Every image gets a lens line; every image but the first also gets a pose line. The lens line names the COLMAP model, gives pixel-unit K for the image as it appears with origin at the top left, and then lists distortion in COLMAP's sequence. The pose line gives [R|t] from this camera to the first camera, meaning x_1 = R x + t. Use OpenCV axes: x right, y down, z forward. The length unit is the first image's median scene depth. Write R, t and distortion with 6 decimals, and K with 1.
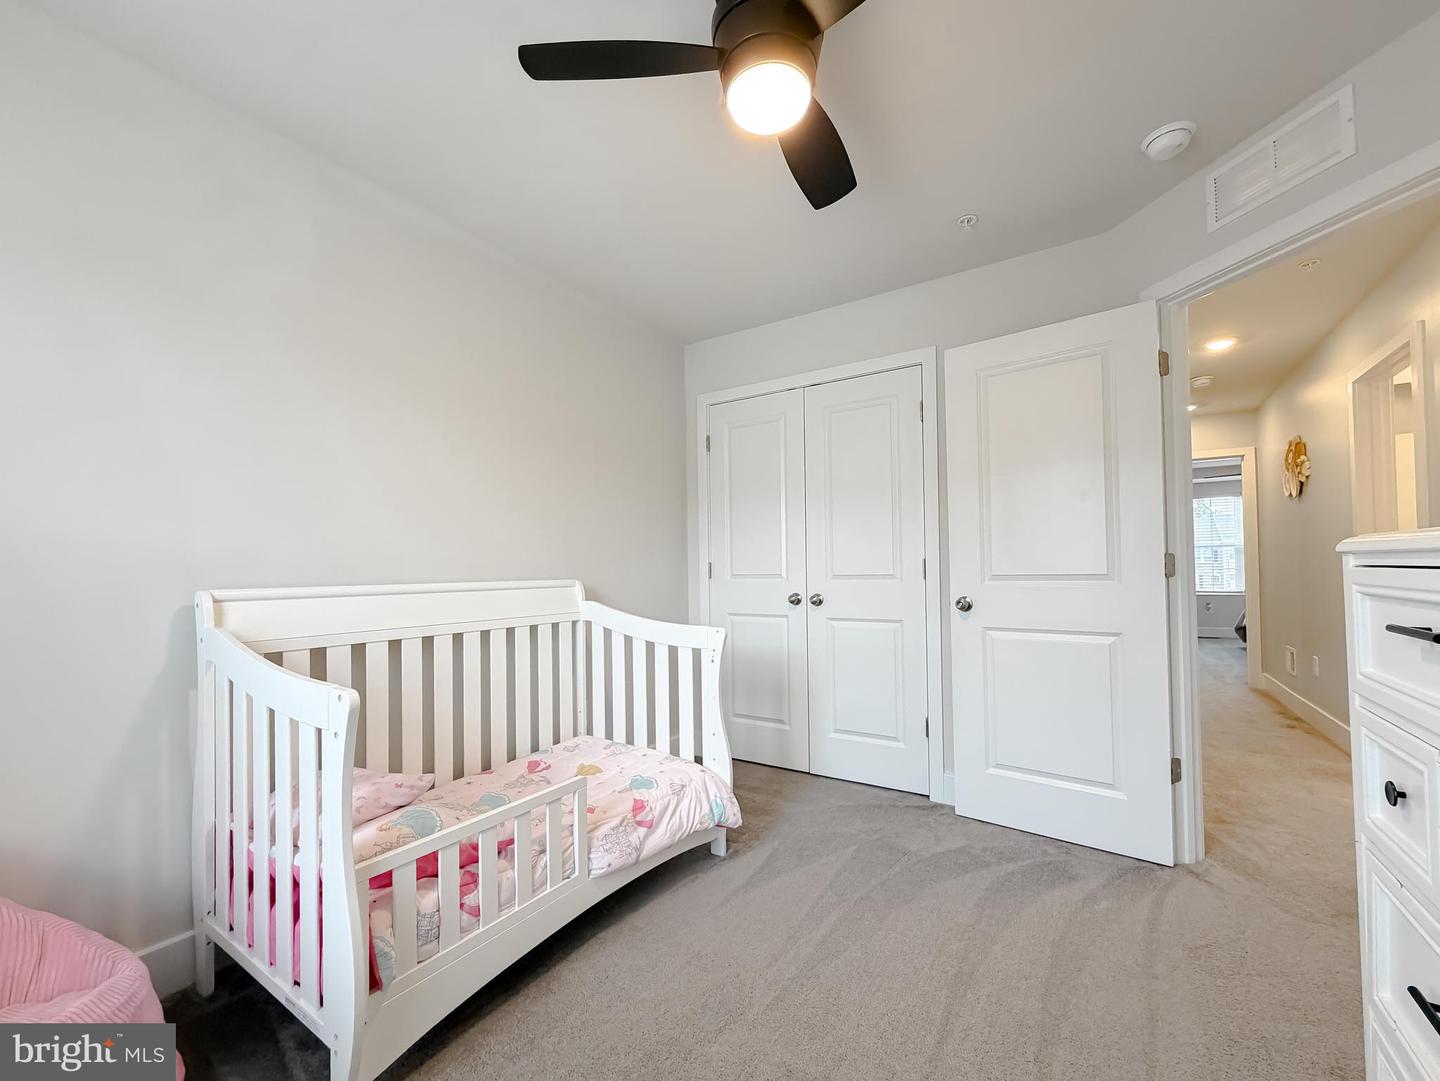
lens RADIAL K [[596.1, 0, 717.1], [0, 596.1, 559.4], [0, 0, 1]] dist [0.000780, 0.000070]
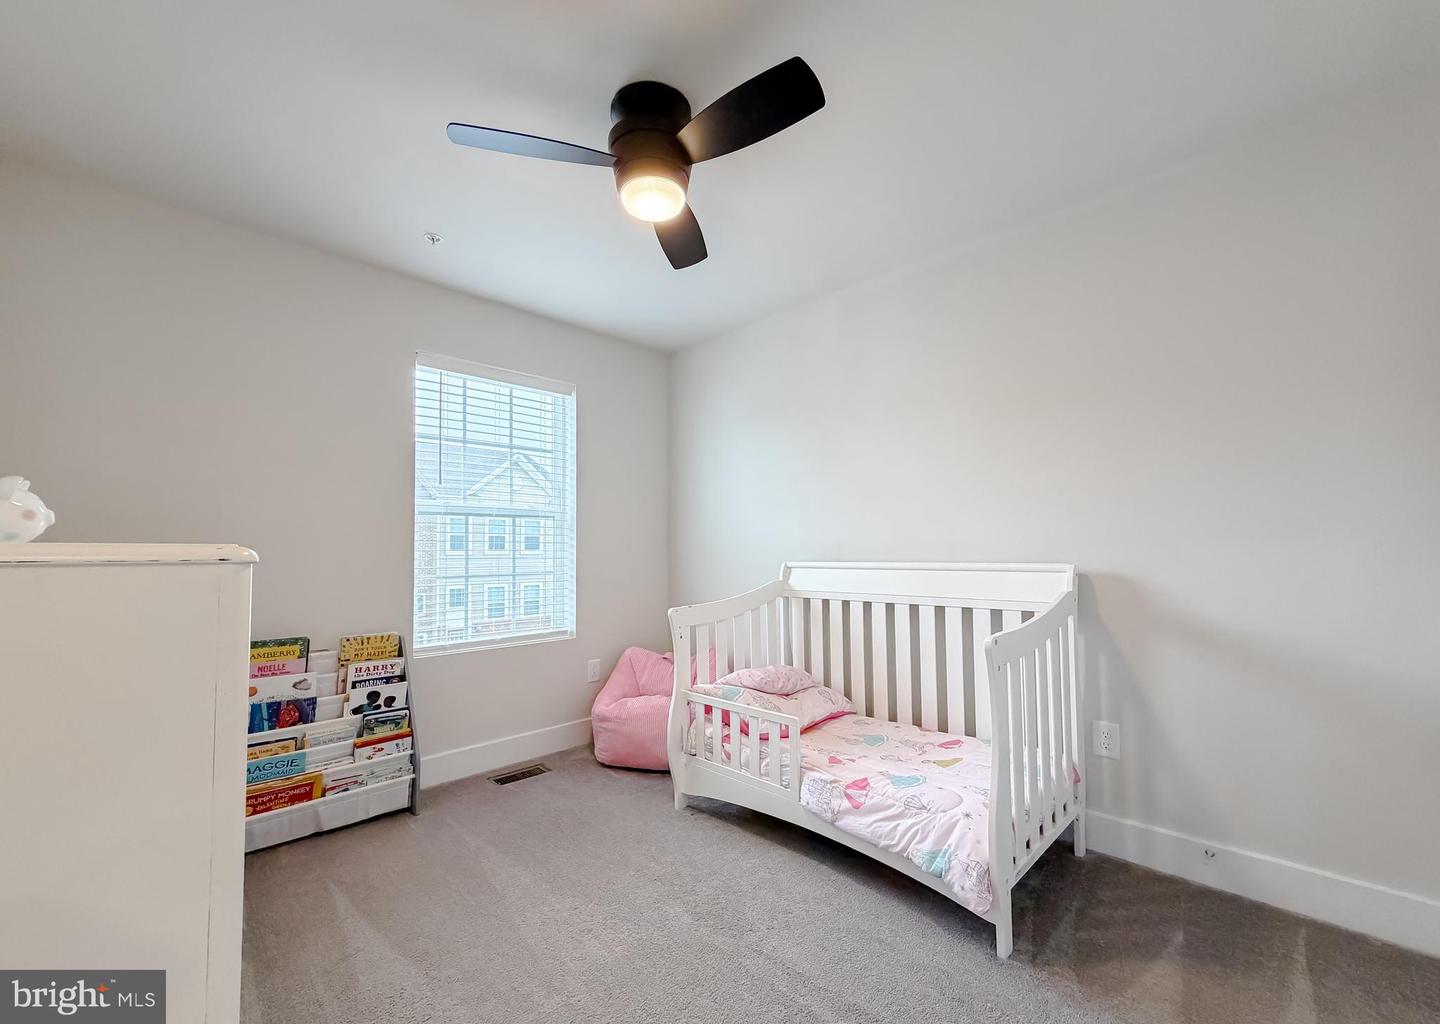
lens RADIAL K [[601.3, 0, 723.9], [0, 601.3, 517.5], [0, 0, 1]] dist [-0.000229, -0.000005]
pose [[-0.192050, -0.031115, -0.980892, 0.990600], [0.029240, 0.998872, -0.037411, -0.021229], [0.980949, -0.035866, -0.190924, 1.015322]]
